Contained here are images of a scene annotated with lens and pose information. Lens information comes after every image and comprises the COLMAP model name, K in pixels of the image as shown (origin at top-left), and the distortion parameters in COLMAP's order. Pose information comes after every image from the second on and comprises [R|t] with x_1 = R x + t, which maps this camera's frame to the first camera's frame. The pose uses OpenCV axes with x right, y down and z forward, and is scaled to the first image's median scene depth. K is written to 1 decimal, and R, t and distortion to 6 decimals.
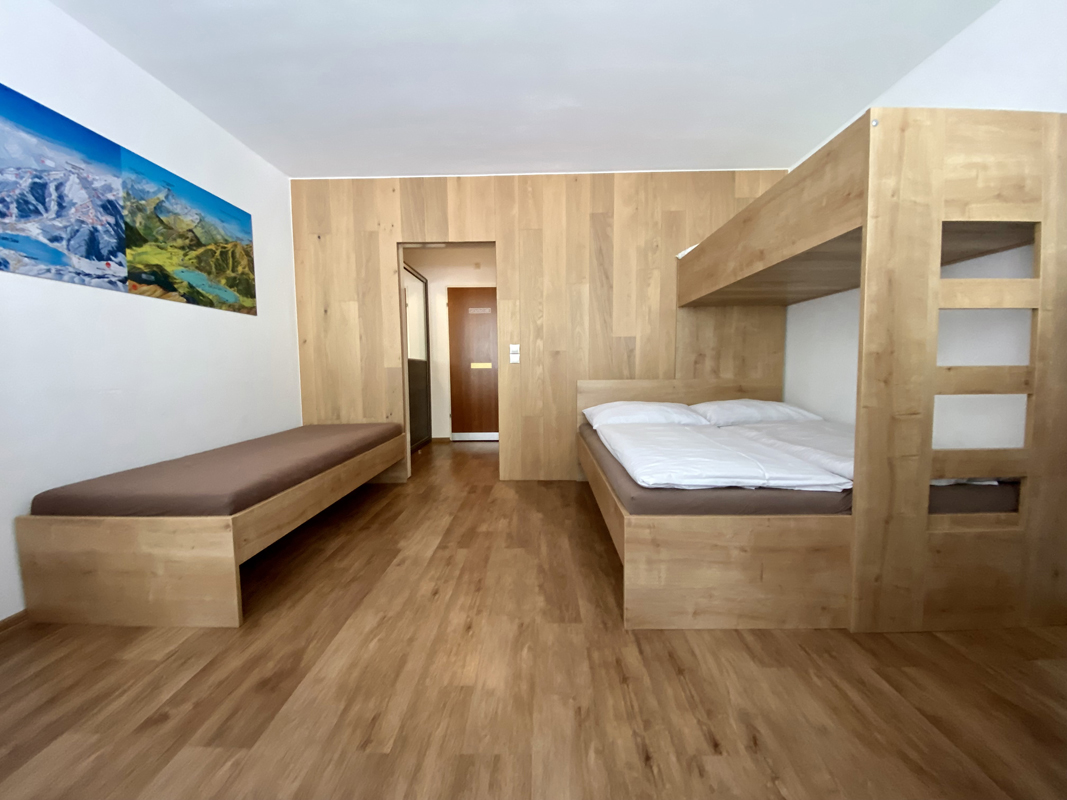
lens RADIAL K [[434.6, 0, 531.3], [0, 434.6, 399.9], [0, 0, 1]] dist [0.023160, -0.019345]
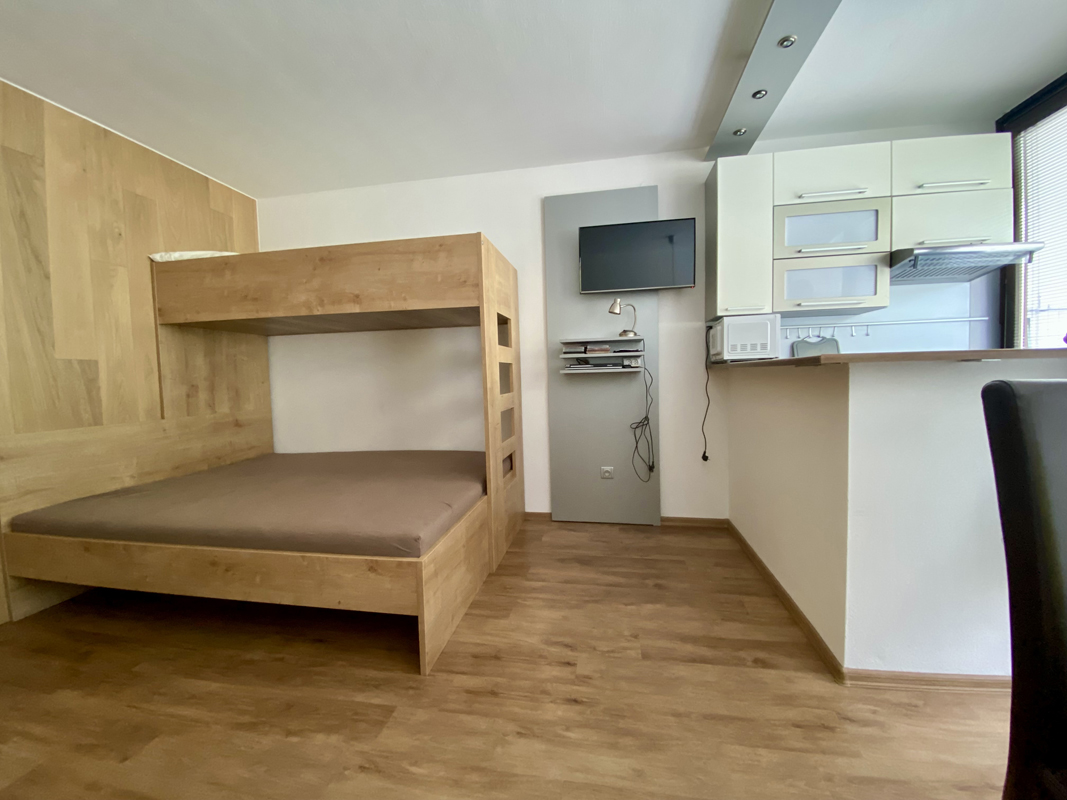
lens RADIAL K [[434.6, 0, 531.3], [0, 434.6, 399.9], [0, 0, 1]] dist [0.023160, -0.019345]
pose [[0.164613, -0.050934, 0.985042, -0.805625], [0.098639, 0.994510, 0.034940, -0.117311], [-0.981414, 0.091412, 0.168733, 0.653338]]
